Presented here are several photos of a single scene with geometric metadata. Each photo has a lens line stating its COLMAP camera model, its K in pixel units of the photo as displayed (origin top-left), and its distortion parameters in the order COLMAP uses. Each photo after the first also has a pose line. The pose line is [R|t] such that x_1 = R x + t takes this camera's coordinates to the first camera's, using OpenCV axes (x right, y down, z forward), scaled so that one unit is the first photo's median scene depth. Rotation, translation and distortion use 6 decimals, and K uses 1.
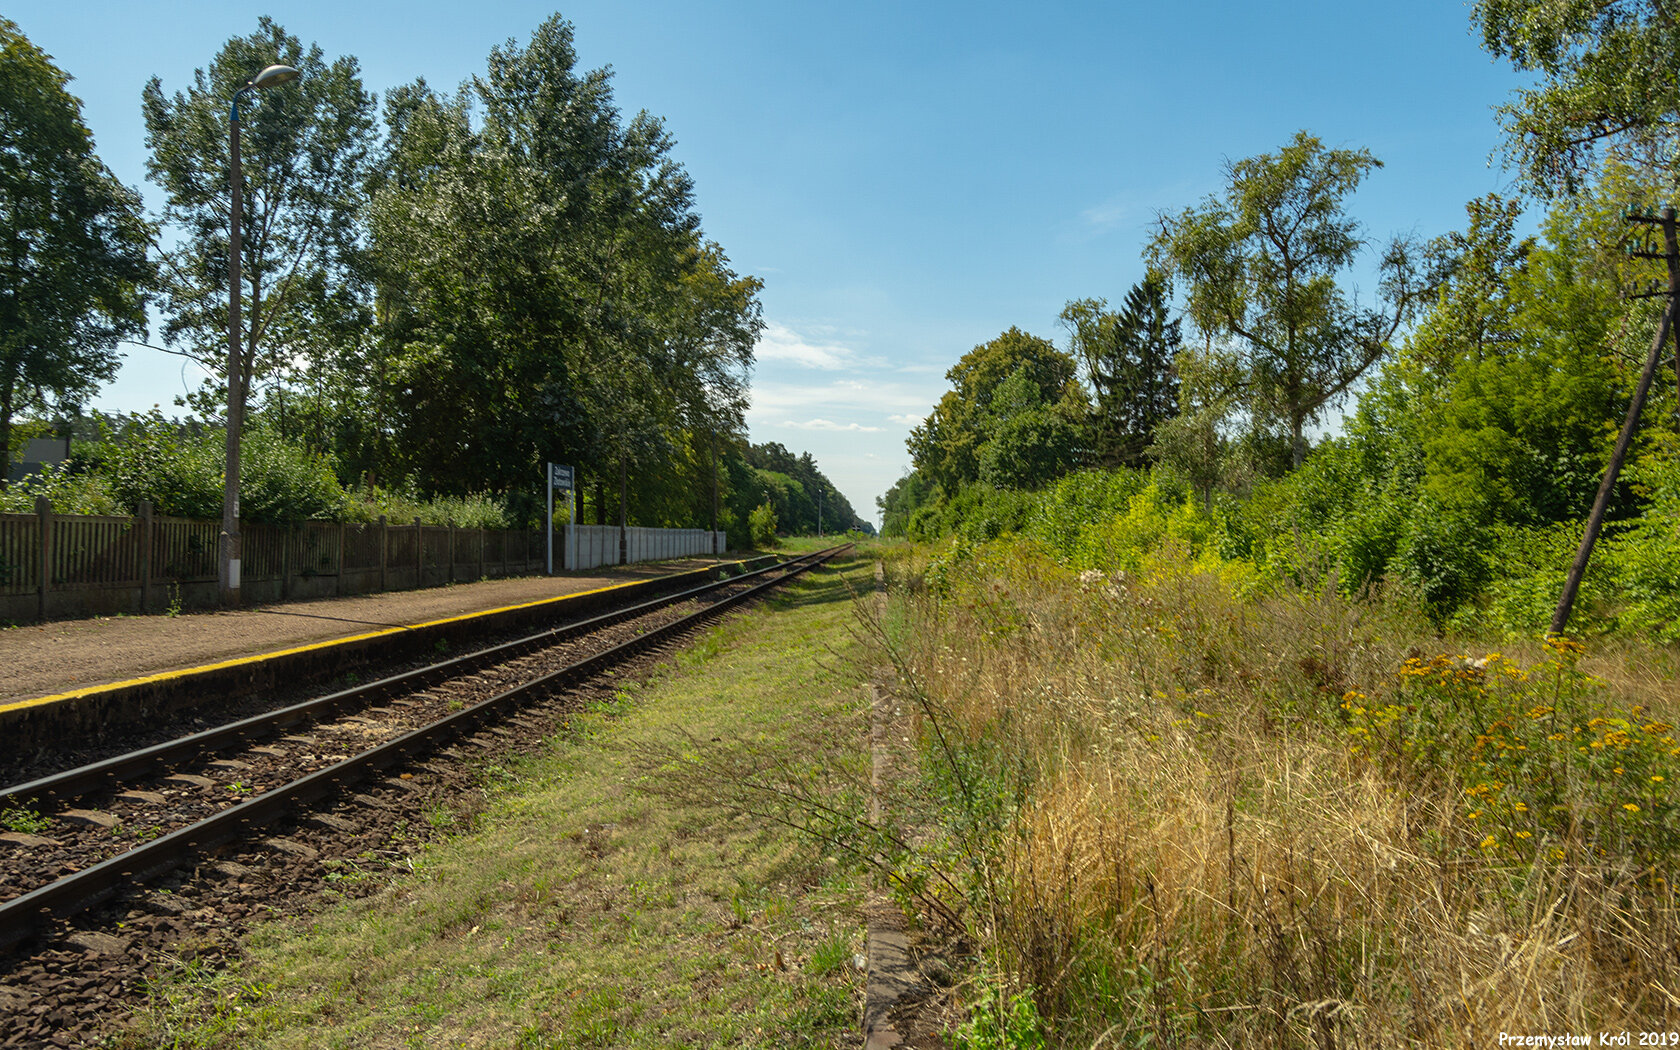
lens RADIAL K [[1383.9, 0, 850.2], [0, 1383.9, 532.0], [0, 0, 1]] dist [-0.023199, -0.000180]
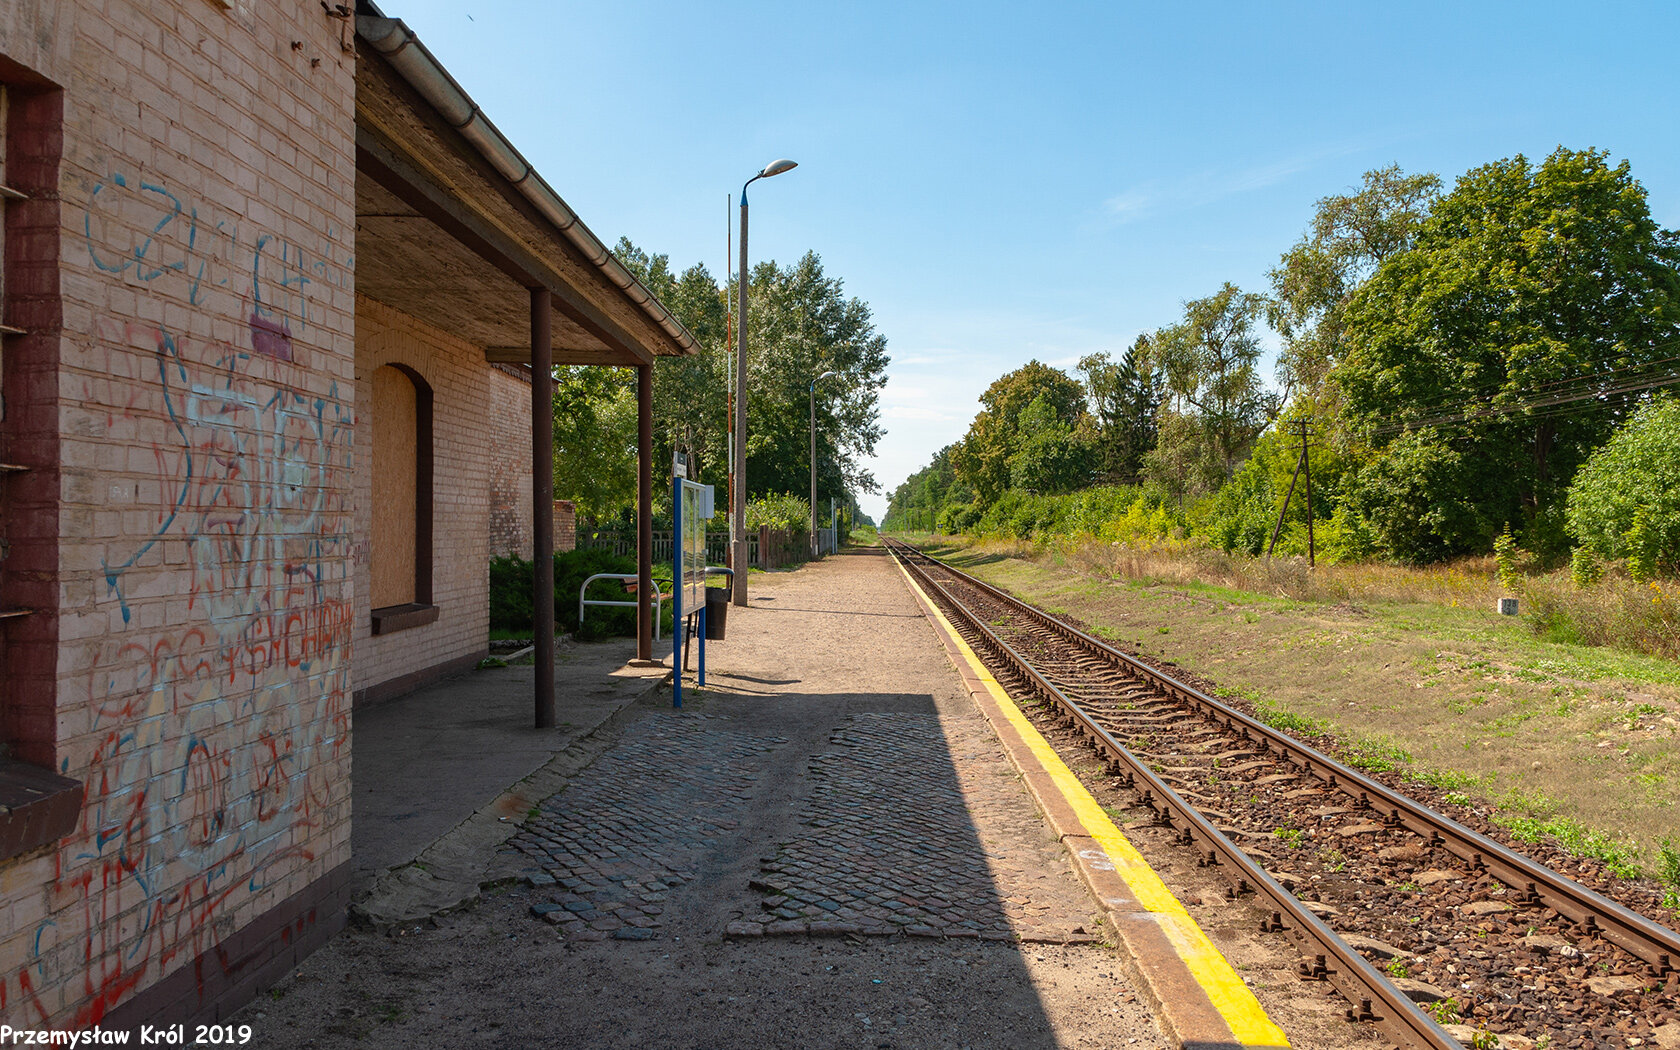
lens RADIAL K [[1383.9, 0, 888.4], [0, 1383.9, 532.9], [0, 0, 1]] dist [-0.023199, -0.000180]
pose [[0.999514, -0.018414, 0.025135, -0.053981], [0.018288, 0.999819, 0.005236, -0.002405], [-0.025227, -0.004774, 0.999670, -0.275964]]
